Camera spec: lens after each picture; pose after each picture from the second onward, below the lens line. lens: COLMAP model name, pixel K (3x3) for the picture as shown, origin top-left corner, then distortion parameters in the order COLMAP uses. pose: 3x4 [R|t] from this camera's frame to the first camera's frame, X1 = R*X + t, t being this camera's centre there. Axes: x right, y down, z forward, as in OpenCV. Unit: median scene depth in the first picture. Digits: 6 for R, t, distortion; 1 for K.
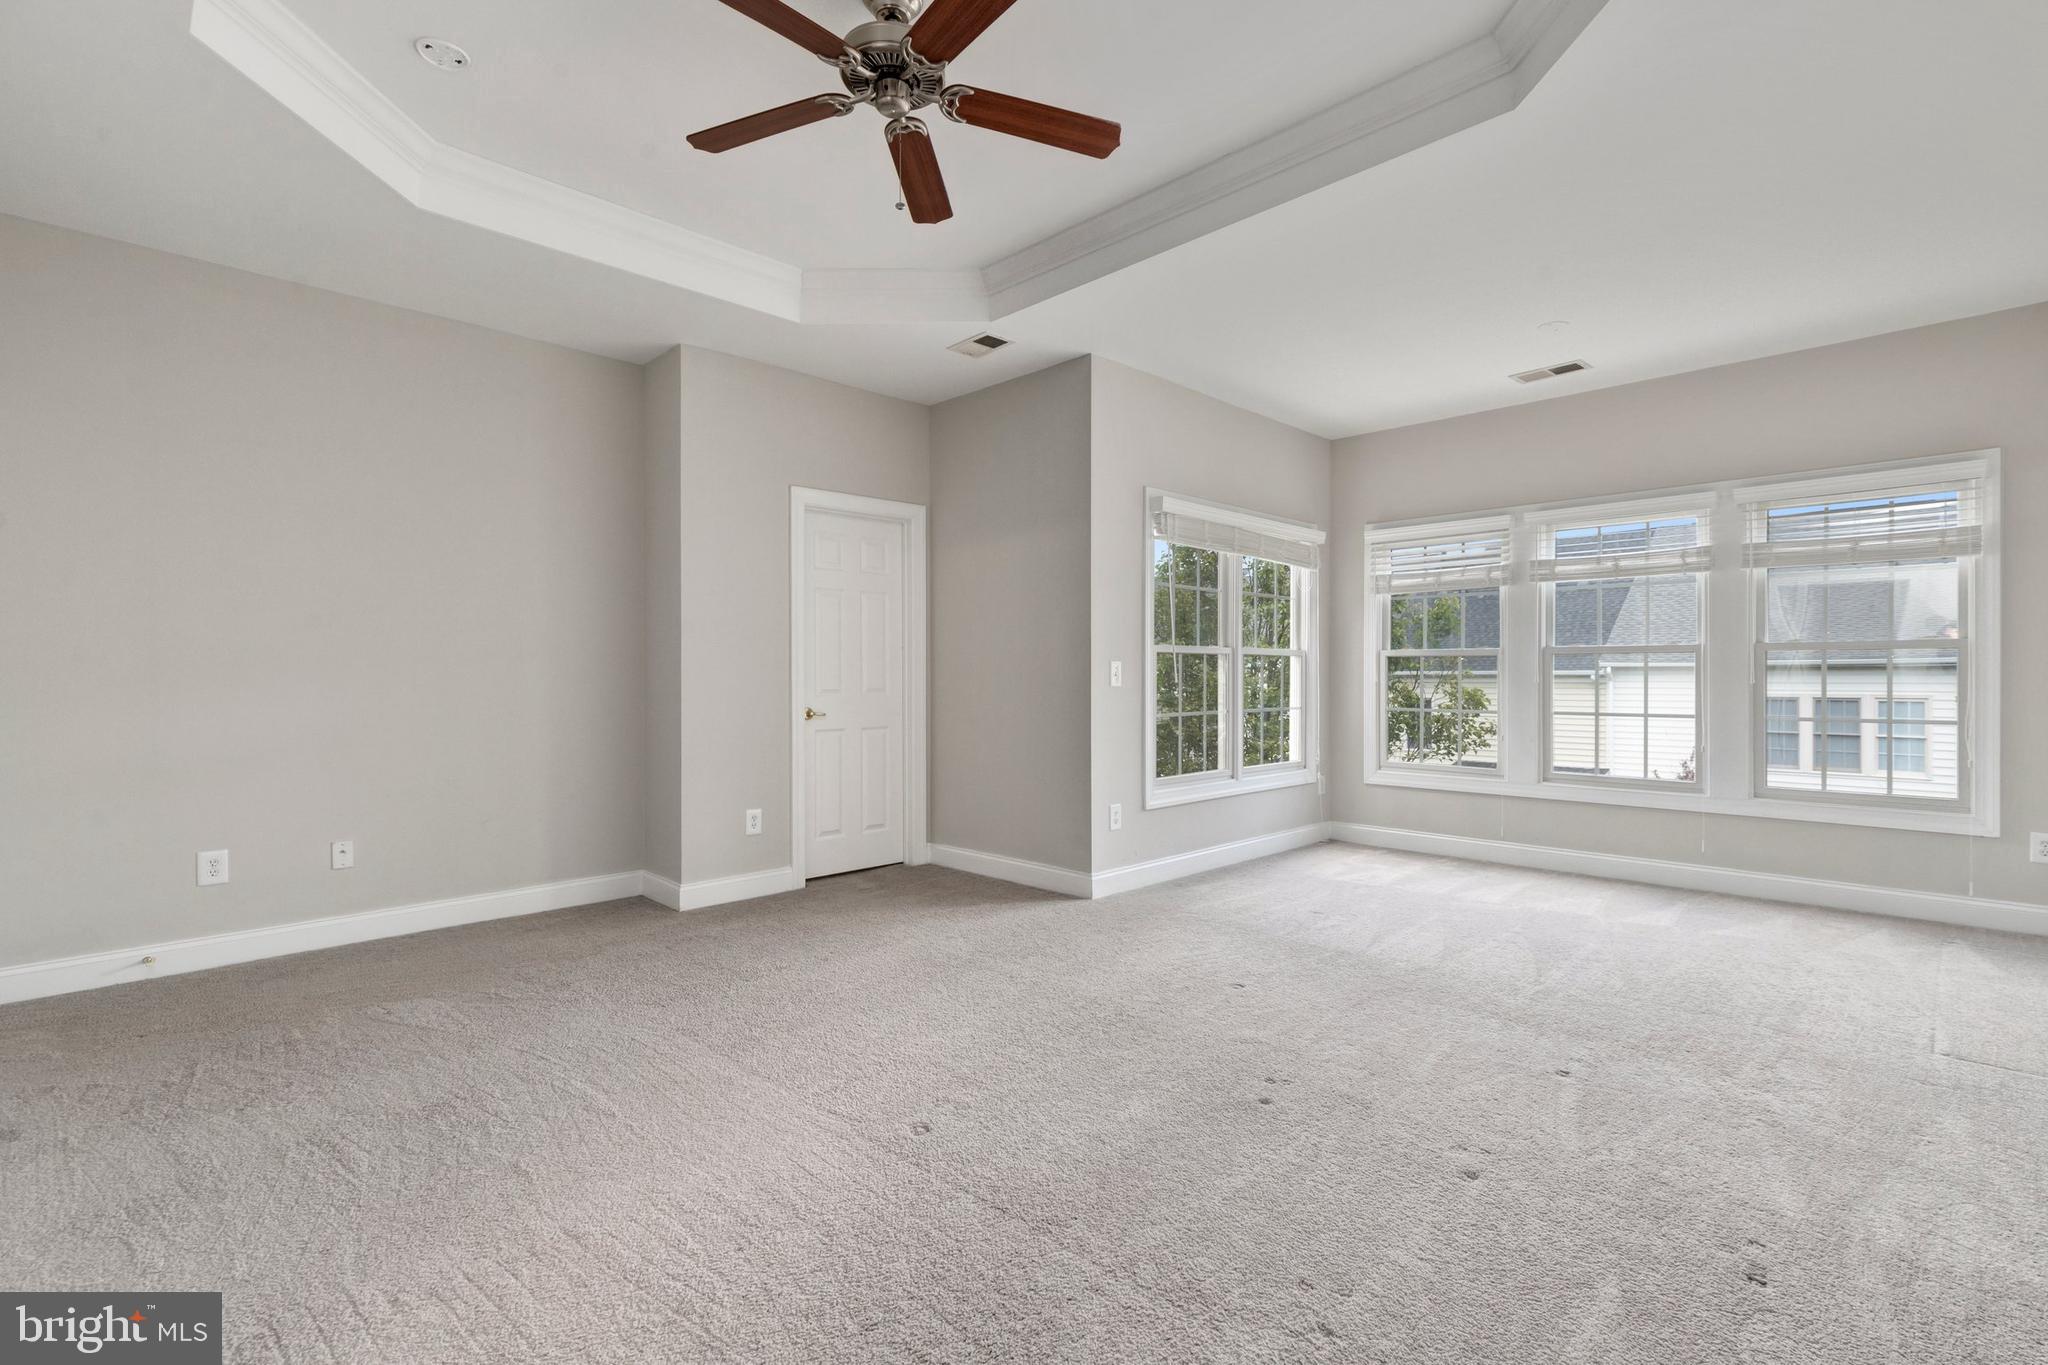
lens RADIAL K [[929.3, 0, 1043.4], [0, 929.3, 693.1], [0, 0, 1]] dist [0.010241, -0.000661]
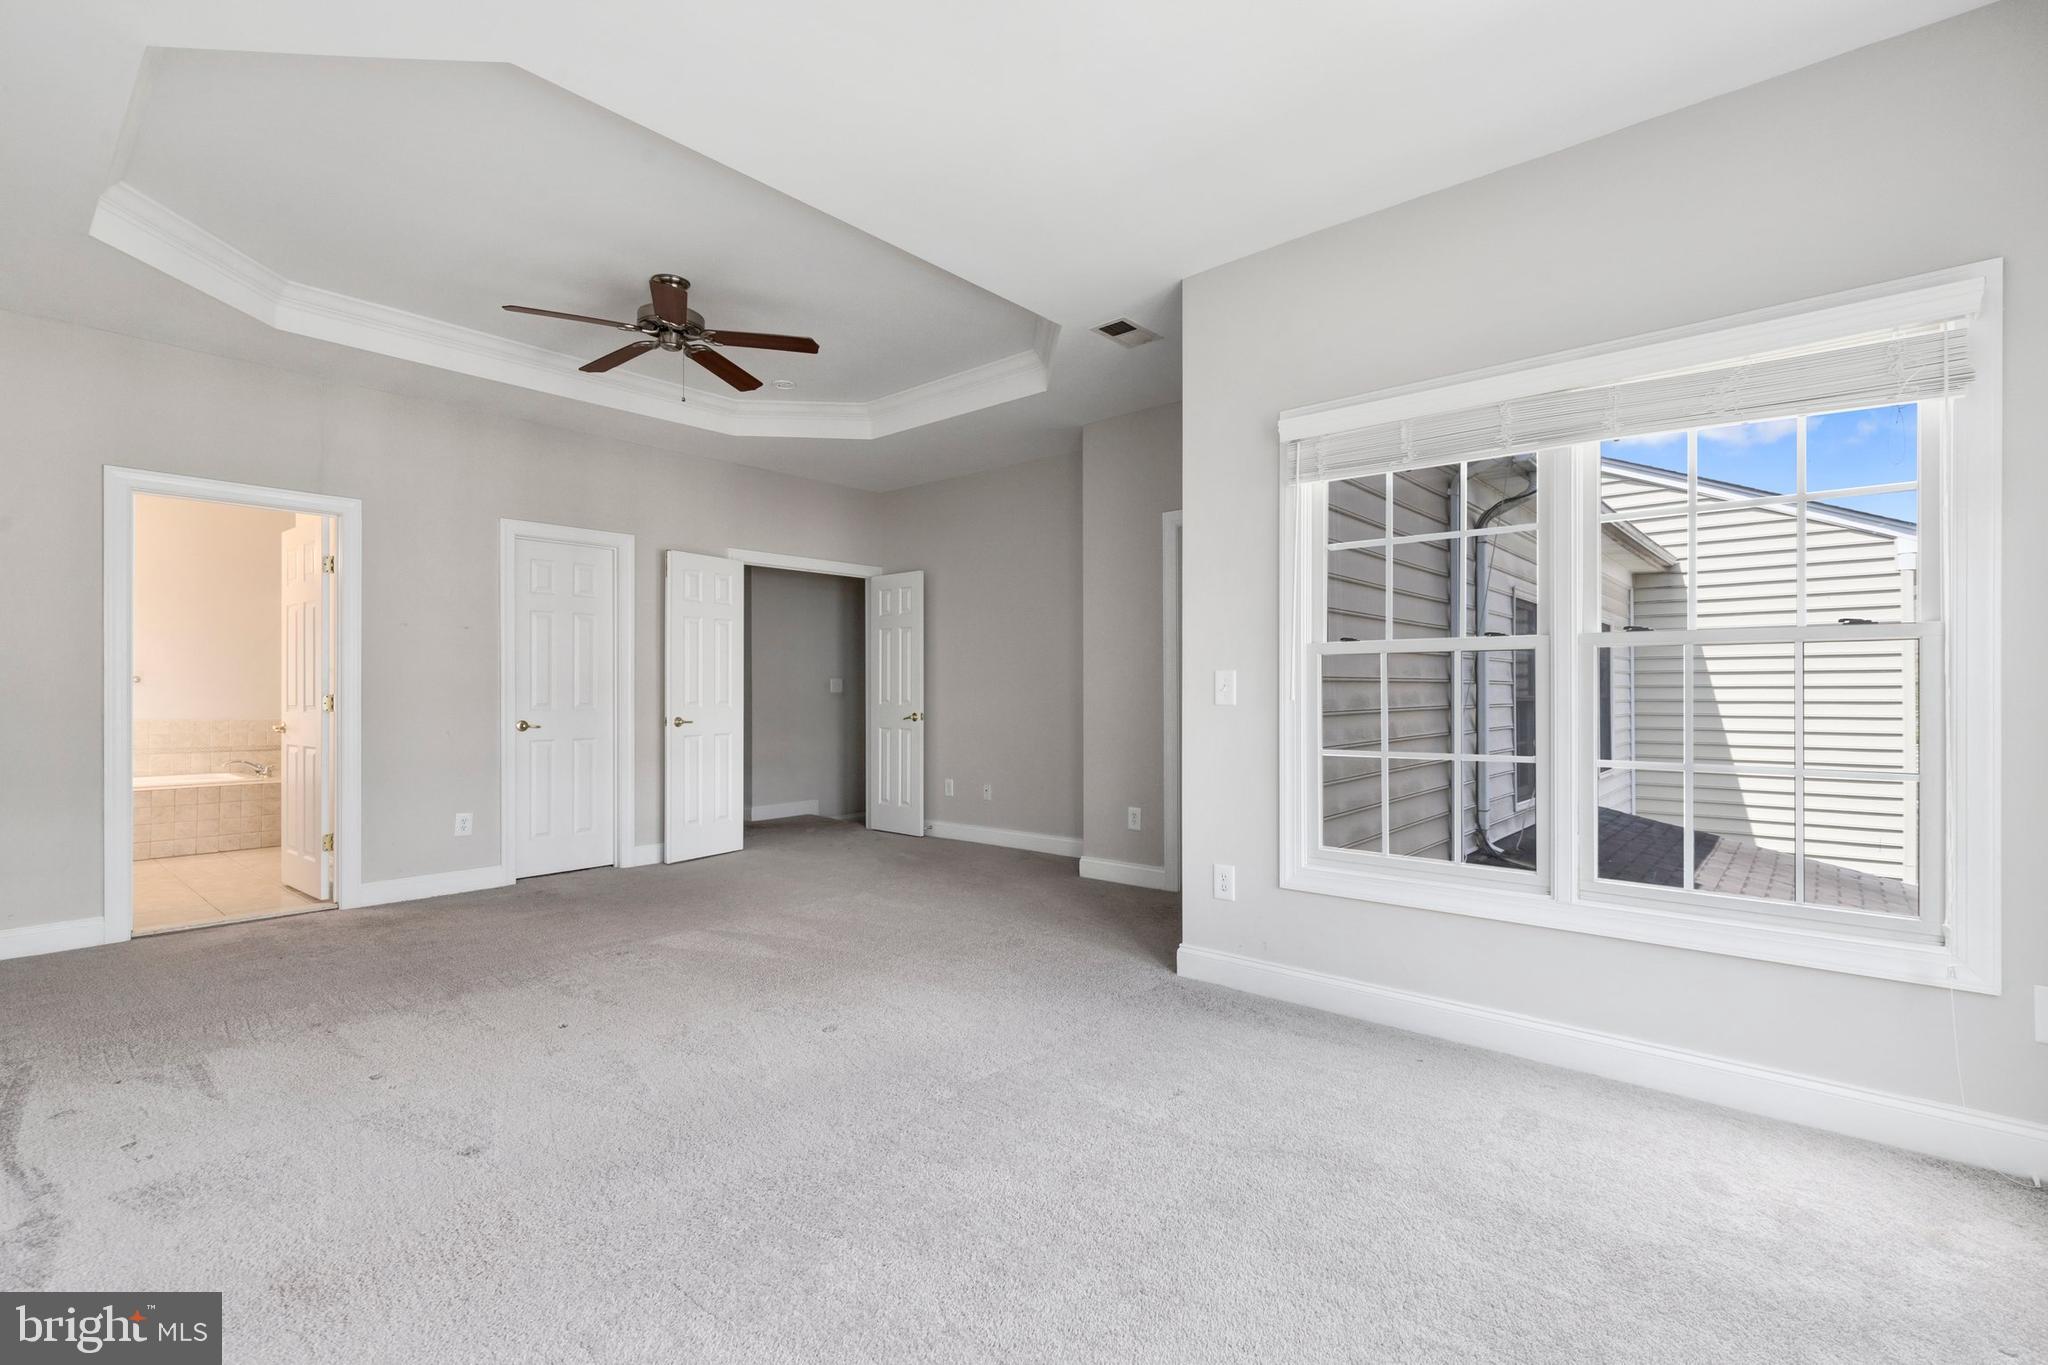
lens RADIAL K [[929.3, 0, 1043.4], [0, 929.3, 693.1], [0, 0, 1]] dist [0.010241, -0.000661]
pose [[0.071981, 0.005767, -0.997389, 0.801315], [-0.016965, 0.999846, 0.004557, -0.017146], [0.997262, 0.016592, 0.072068, 0.803396]]
